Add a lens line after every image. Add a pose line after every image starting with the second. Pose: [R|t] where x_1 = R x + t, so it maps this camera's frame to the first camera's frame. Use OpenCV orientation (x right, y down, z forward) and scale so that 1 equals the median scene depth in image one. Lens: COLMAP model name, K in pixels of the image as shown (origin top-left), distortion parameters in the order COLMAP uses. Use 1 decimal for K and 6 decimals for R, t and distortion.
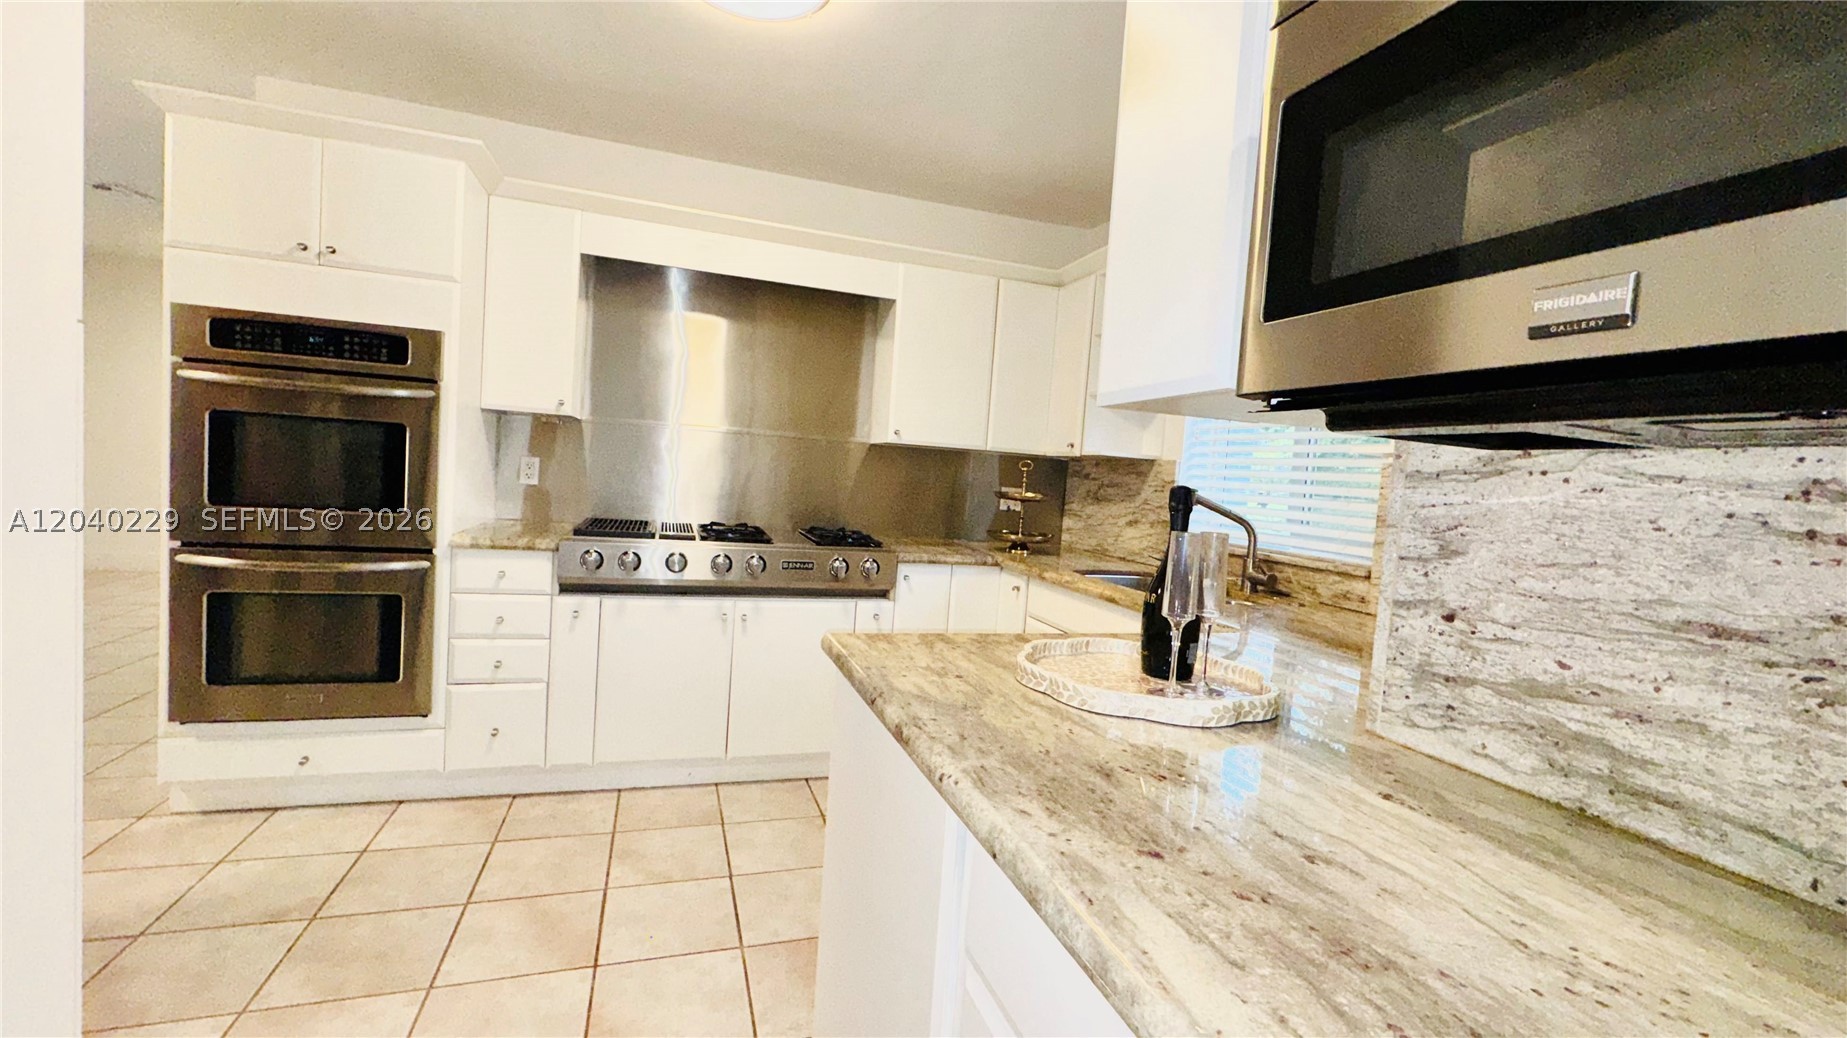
lens RADIAL K [[753.7, 0, 921.9], [0, 753.7, 515.8], [0, 0, 1]] dist [0.002009, 0.000191]
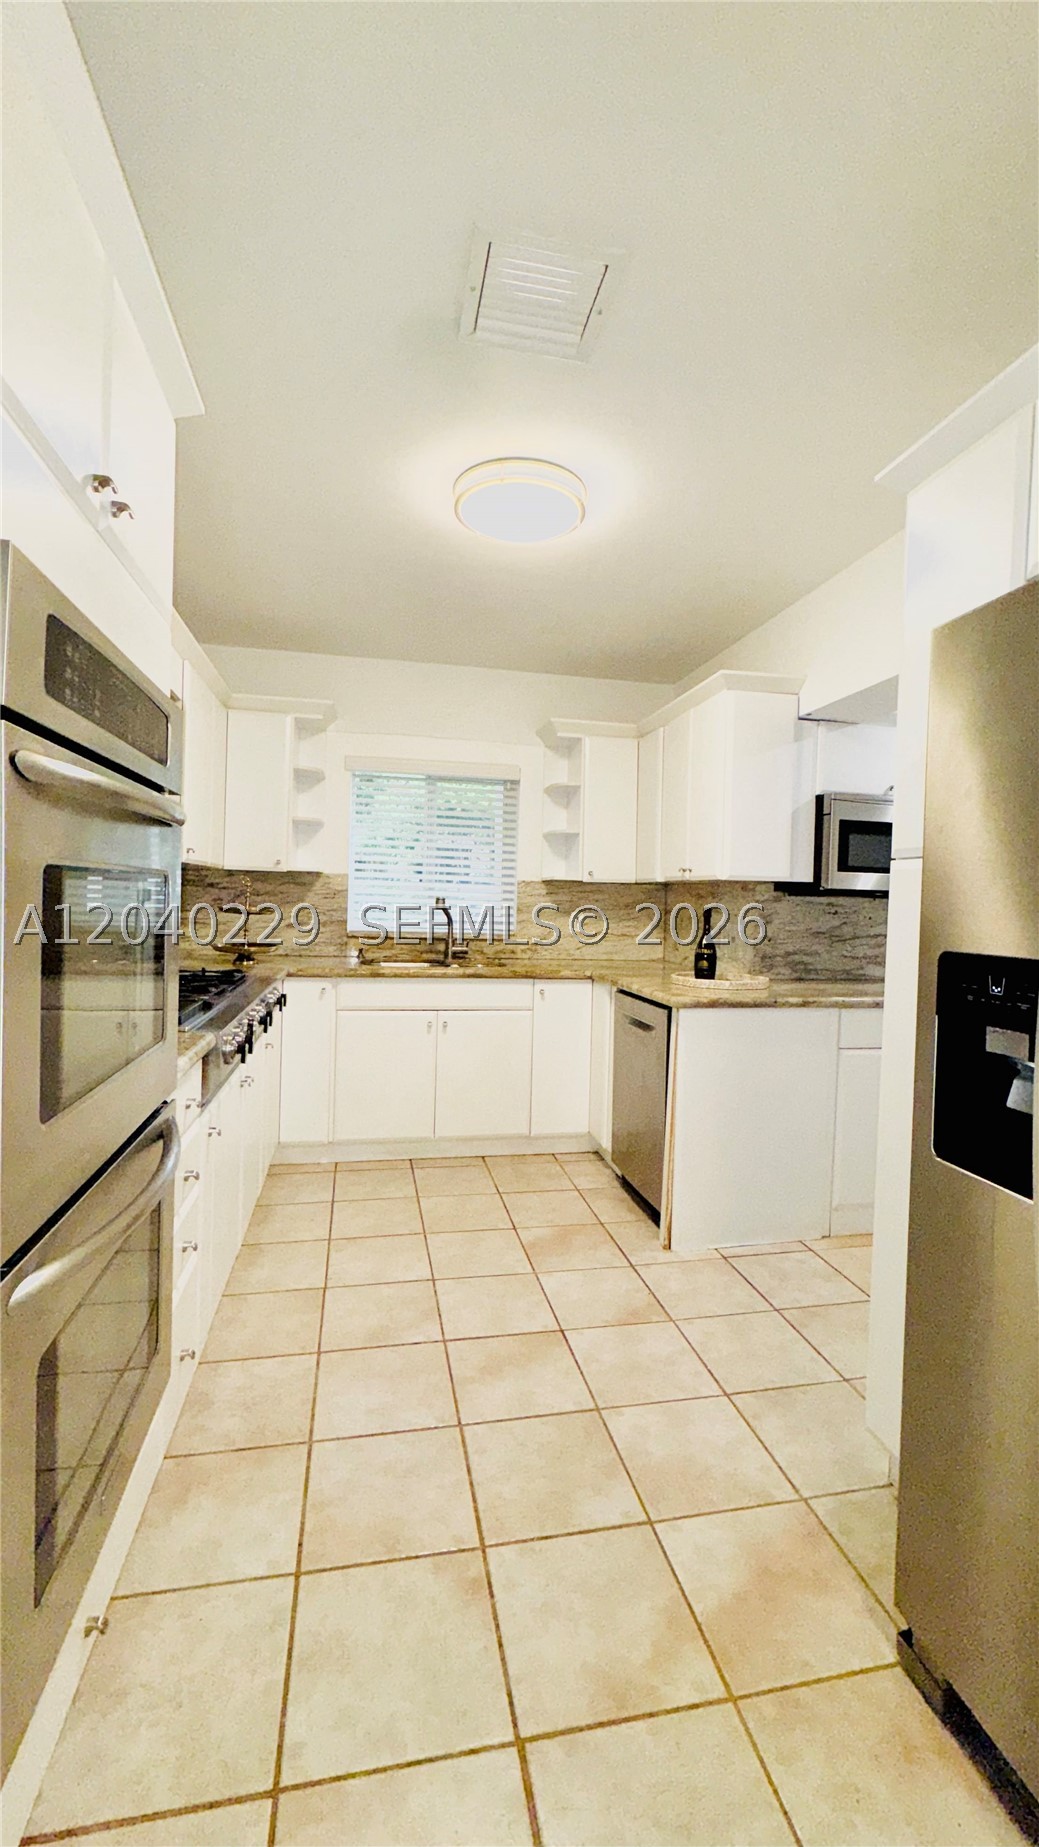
lens RADIAL K [[753.7, 0, 511.9], [0, 753.7, 916.8], [0, 0, 1]] dist [0.002009, 0.000191]
pose [[0.131620, -0.089929, 0.987213, -1.144774], [0.034338, 0.995693, 0.086123, -0.125718], [-0.990705, 0.022563, 0.134141, 0.651641]]
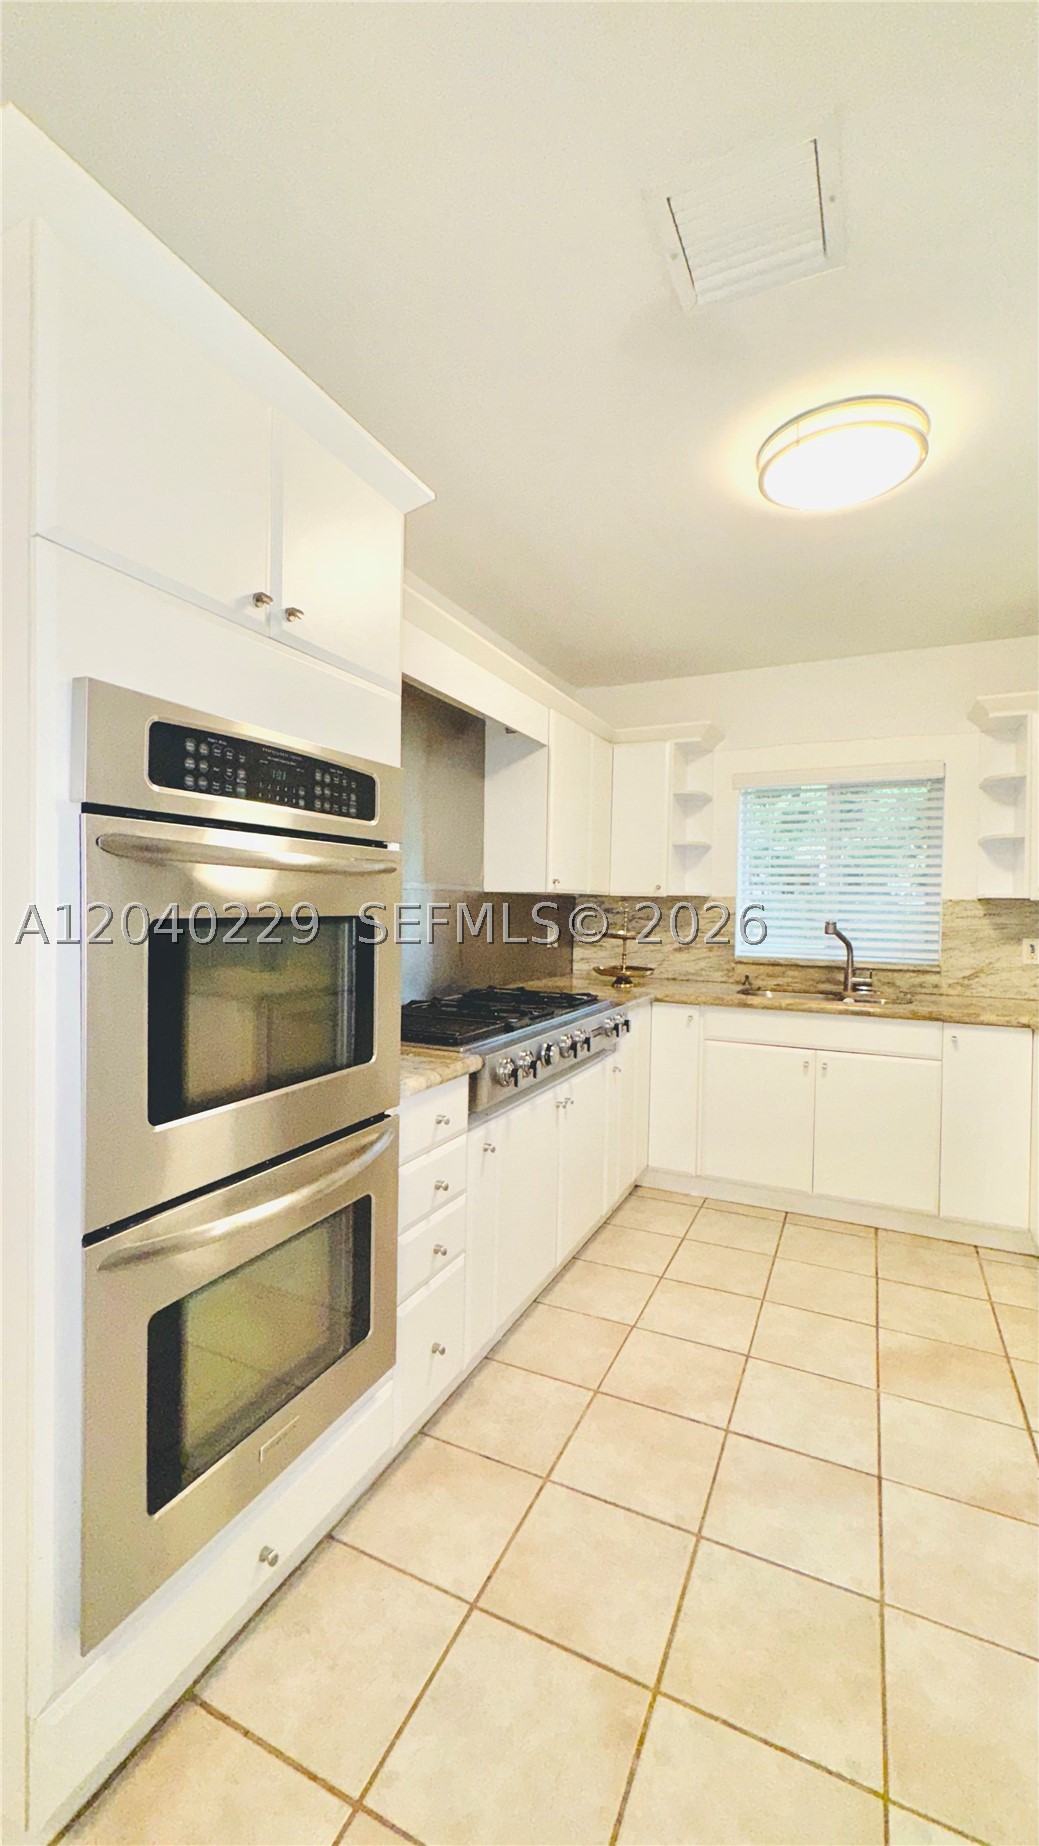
lens RADIAL K [[744.8, 0, 519.1], [0, 744.8, 917.1], [0, 0, 1]] dist [-0.001906, 0.000085]
pose [[0.693384, -0.071021, 0.717059, -0.997095], [0.073088, 0.996930, 0.028066, -0.124134], [-0.716852, 0.032948, 0.696447, 0.469104]]
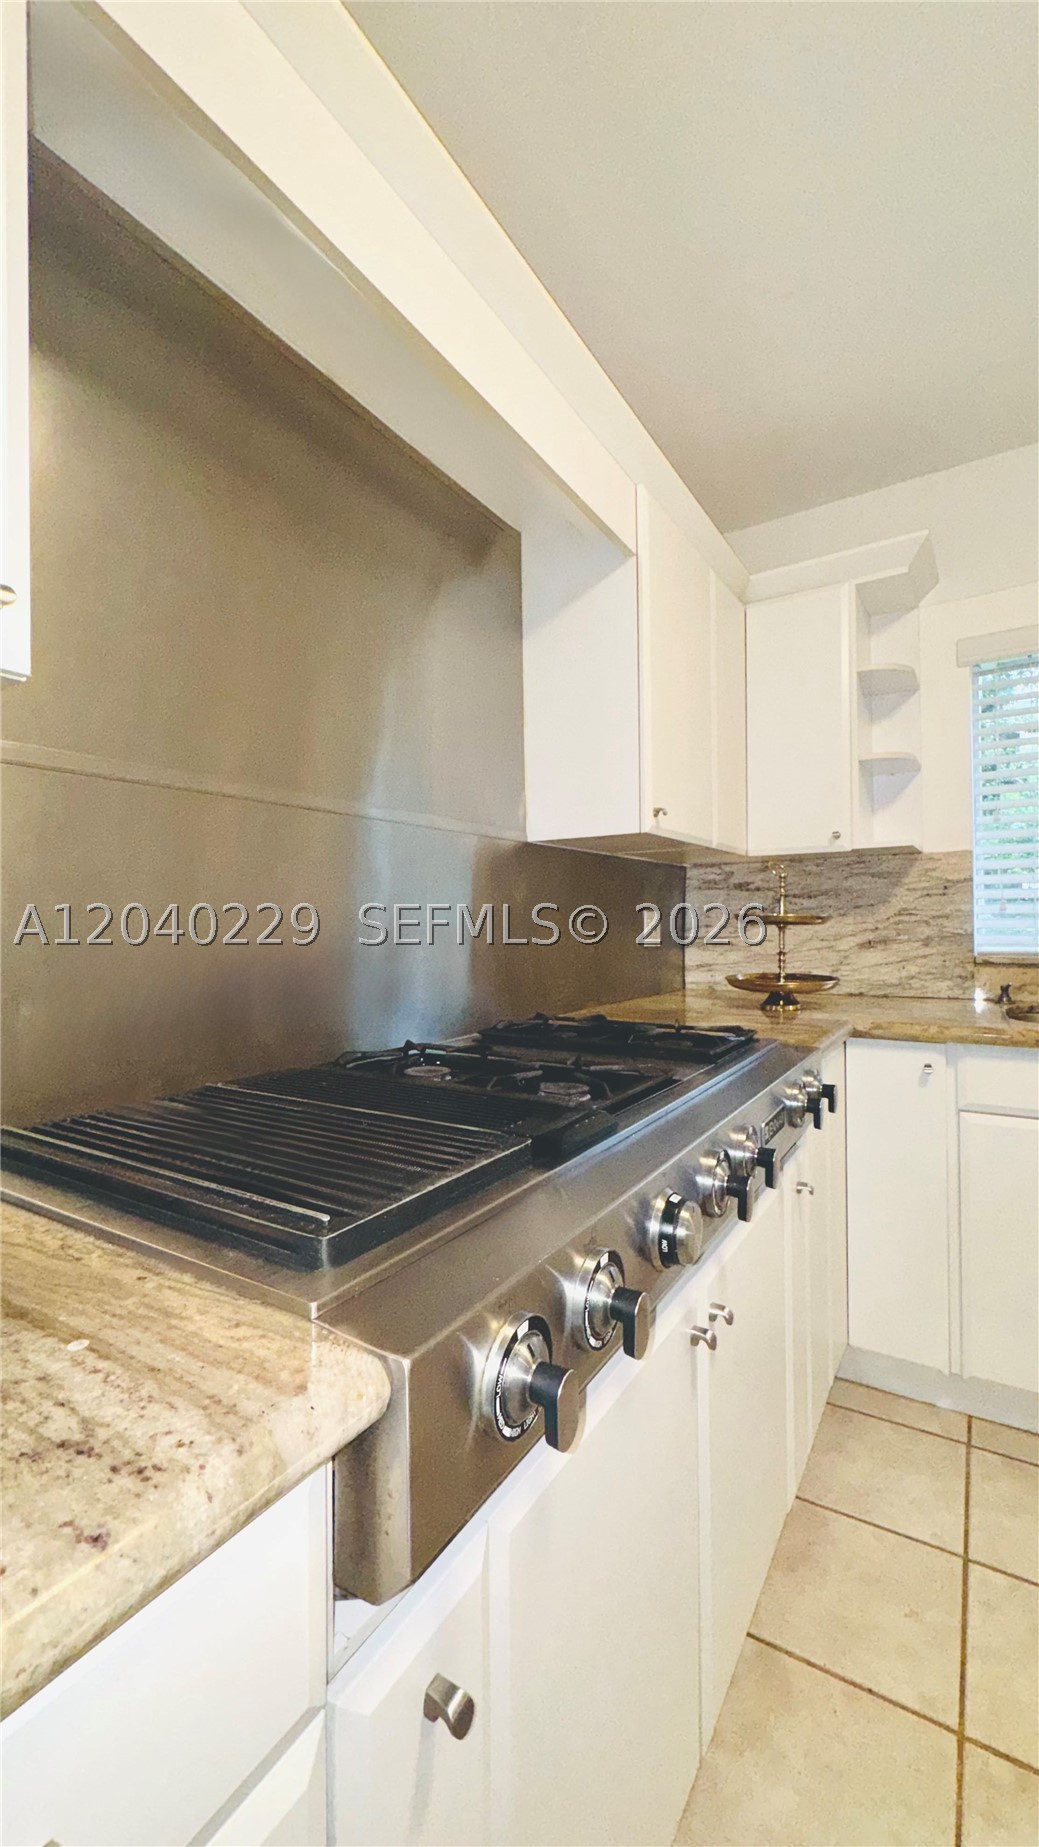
lens RADIAL K [[760.1, 0, 527.9], [0, 760.1, 921.1], [0, 0, 1]] dist [0.001130, 0.000186]
pose [[0.762955, -0.077571, 0.641780, -0.575302], [0.102508, 0.994731, -0.001631, -0.058786], [-0.638272, 0.067031, 0.766887, 0.864144]]
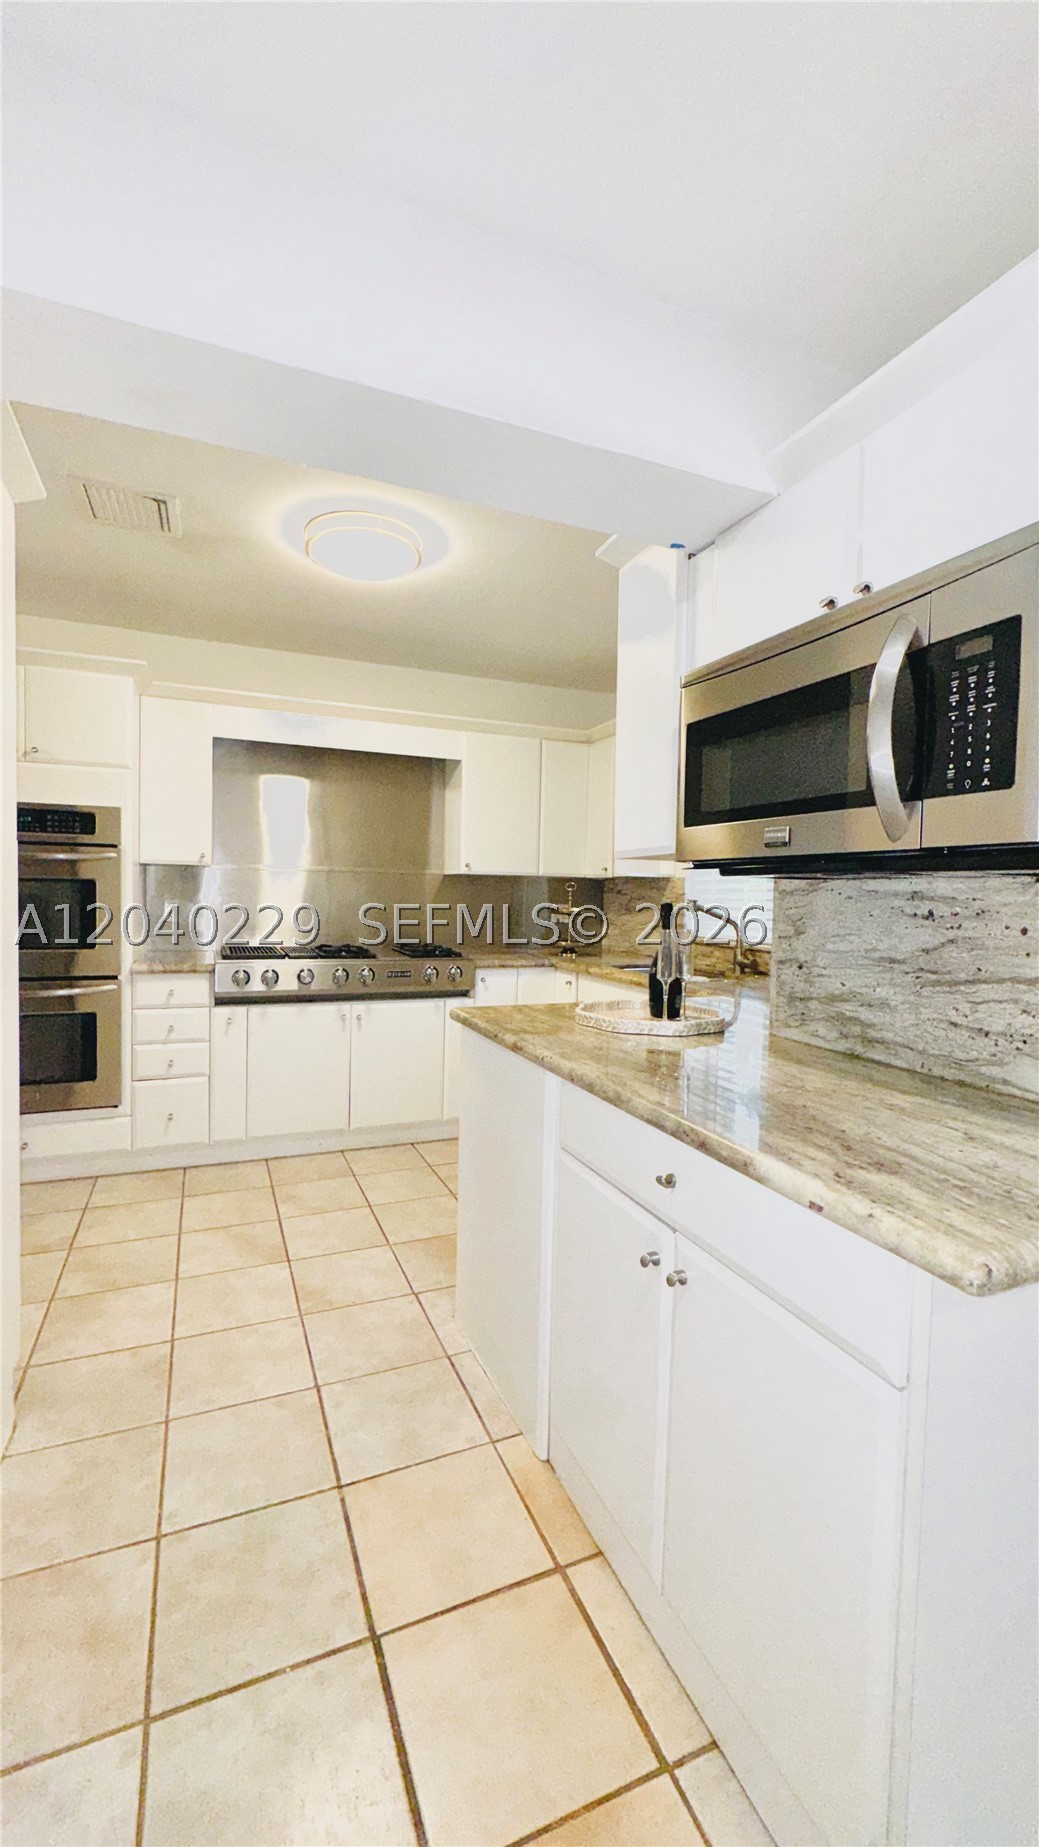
lens RADIAL K [[740.4, 0, 519.6], [0, 740.4, 919.7], [0, 0, 1]] dist [0.001182, 0.000193]
pose [[0.996219, -0.051052, 0.070289, -0.049473], [0.052141, 0.998545, -0.013744, 0.001788], [-0.069485, 0.017357, 0.997432, -0.305045]]
